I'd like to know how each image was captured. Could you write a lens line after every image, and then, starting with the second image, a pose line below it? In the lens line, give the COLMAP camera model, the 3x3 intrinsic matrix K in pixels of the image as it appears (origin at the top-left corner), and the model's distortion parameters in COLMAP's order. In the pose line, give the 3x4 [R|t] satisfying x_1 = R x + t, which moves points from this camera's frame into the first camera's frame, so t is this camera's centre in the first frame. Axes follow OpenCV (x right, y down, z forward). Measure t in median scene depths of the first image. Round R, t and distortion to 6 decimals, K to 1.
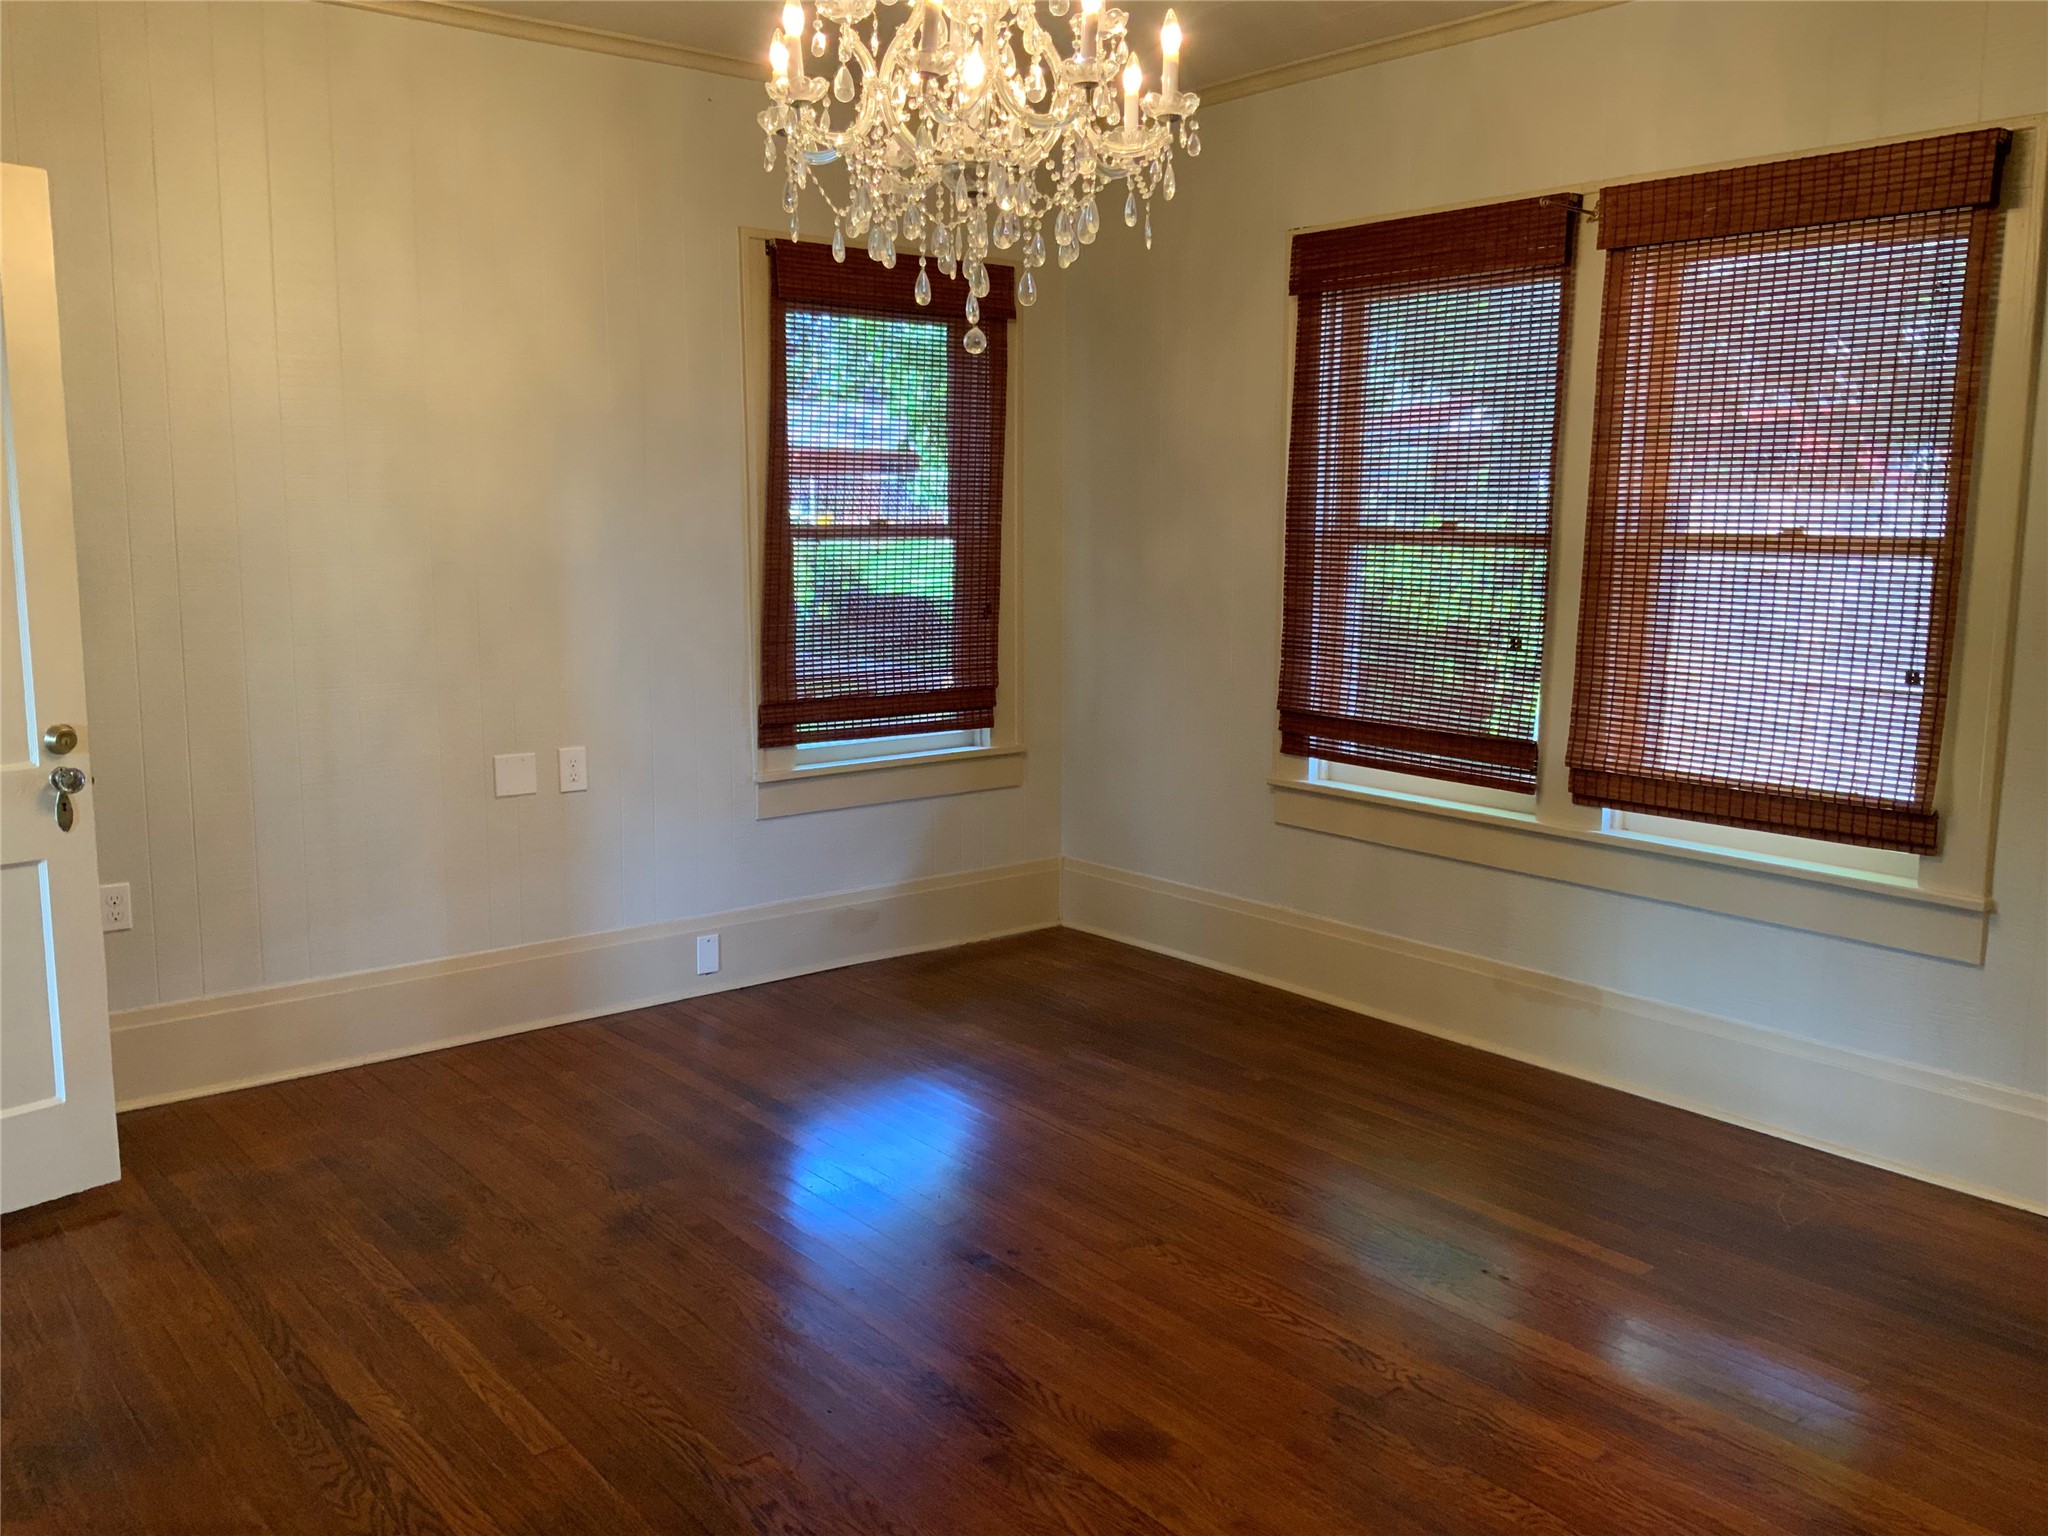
lens RADIAL K [[1672.4, 0, 1021.4], [0, 1672.4, 761.0], [0, 0, 1]] dist [0.112844, -0.231344]
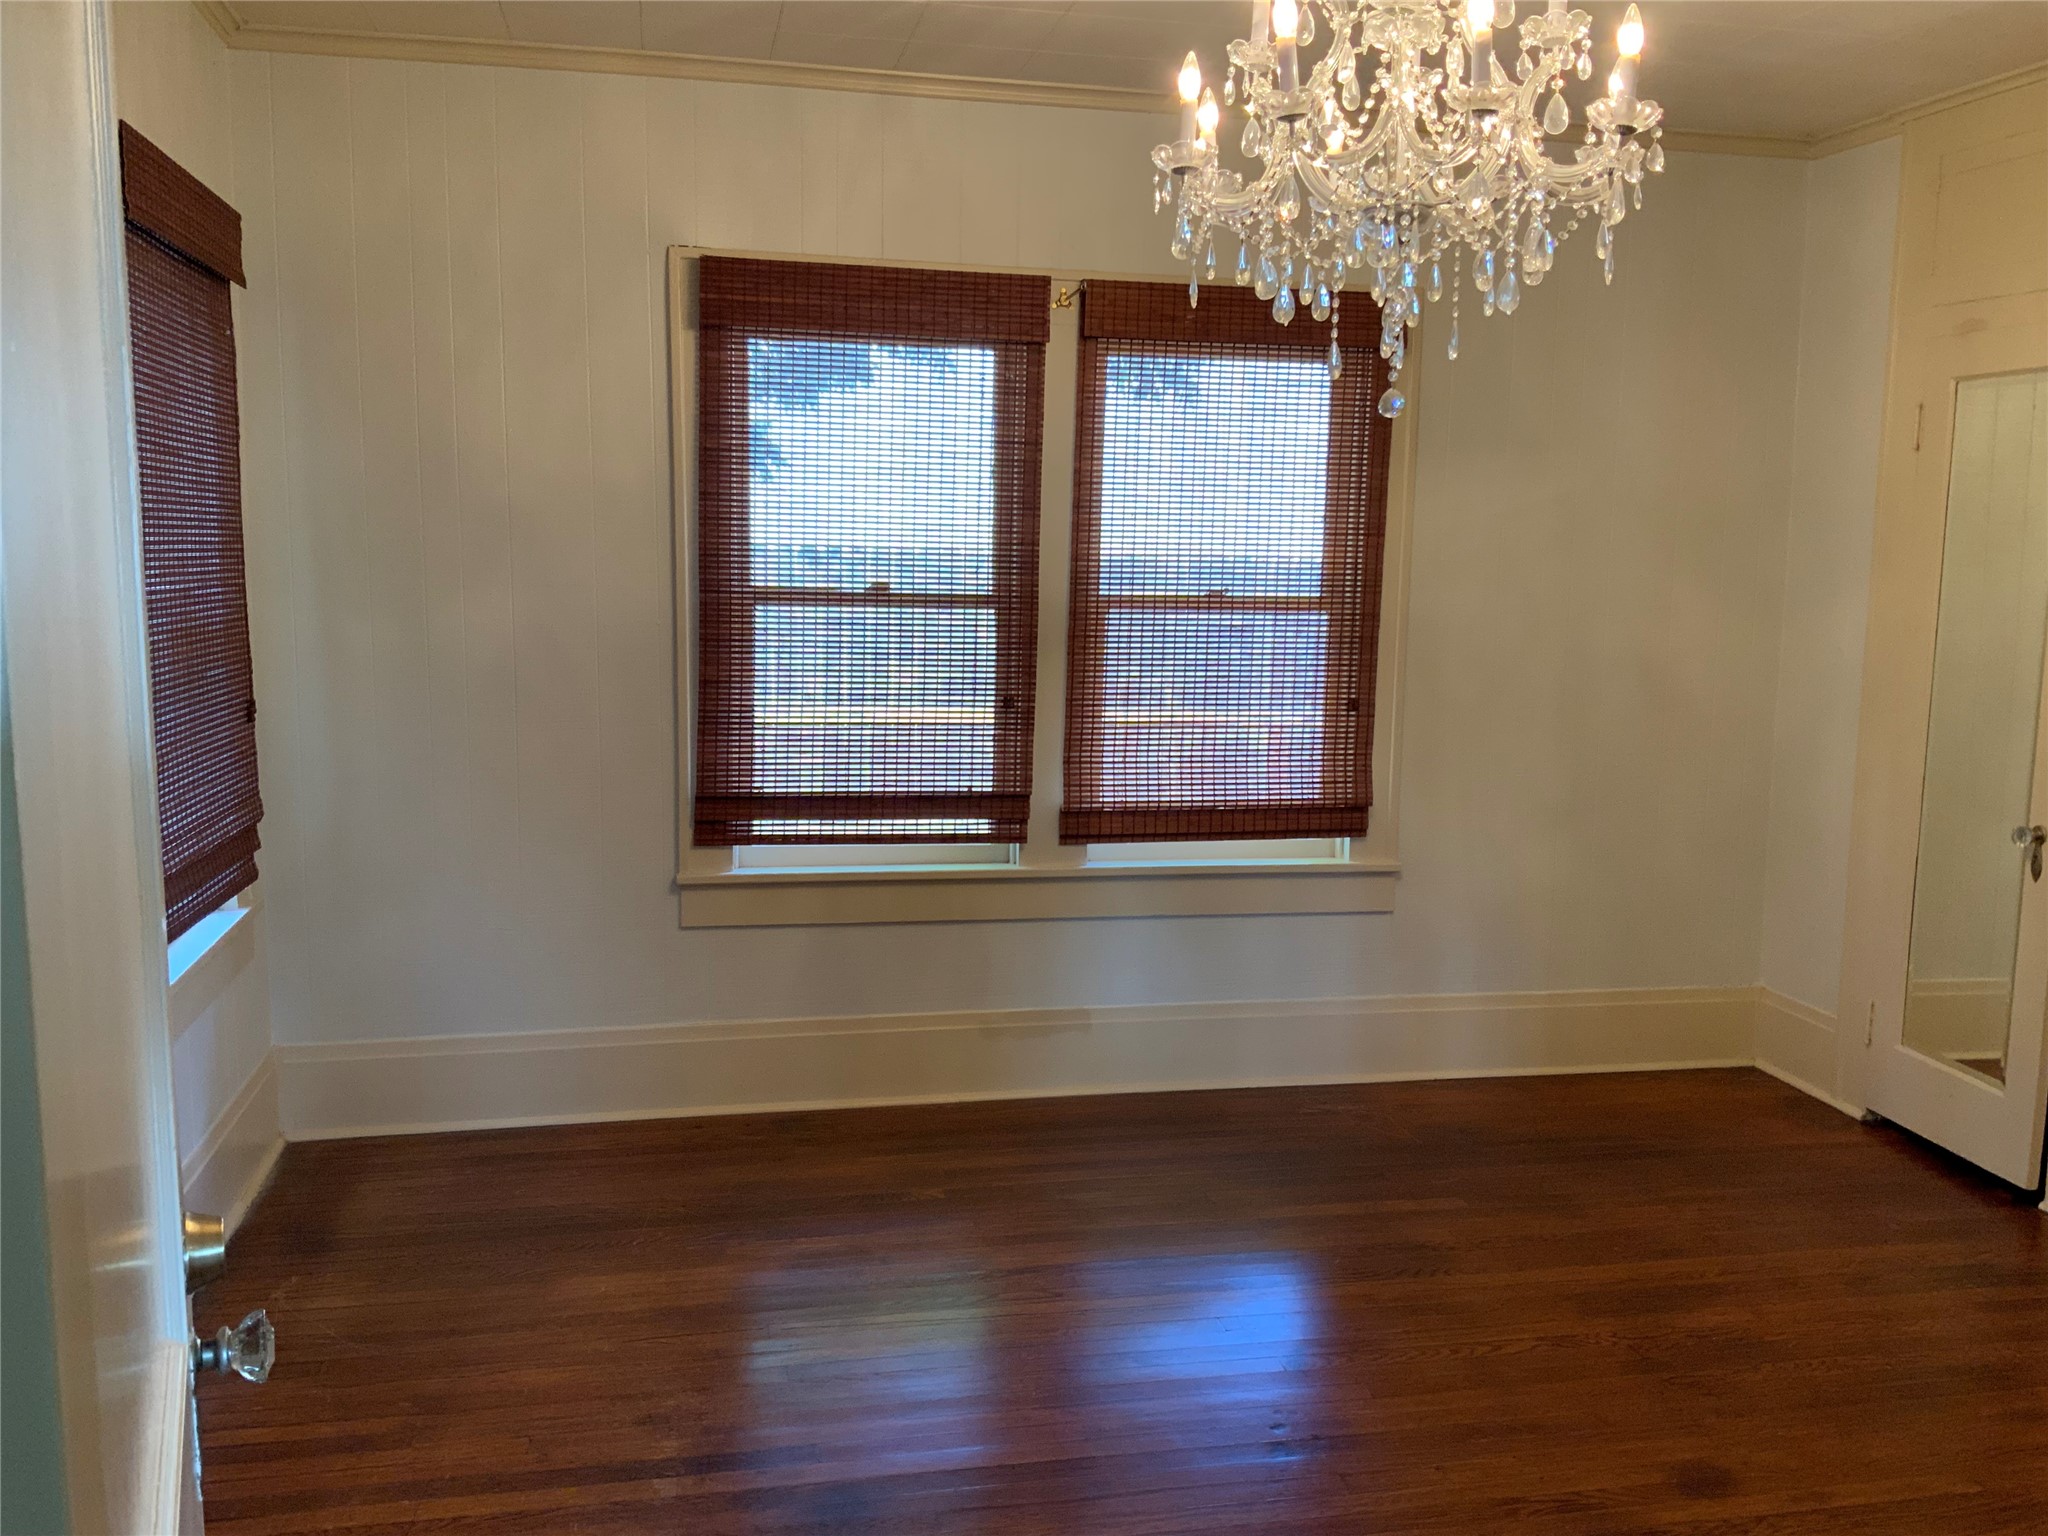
lens RADIAL K [[1642.4, 0, 1024.0], [0, 1642.4, 768.0], [0, 0, 1]] dist [0.101578, -0.199733]
pose [[0.462817, -0.103407, 0.880402, -0.642523], [0.119803, 0.991357, 0.053460, -0.087931], [-0.878321, 0.080733, 0.471205, 0.558724]]
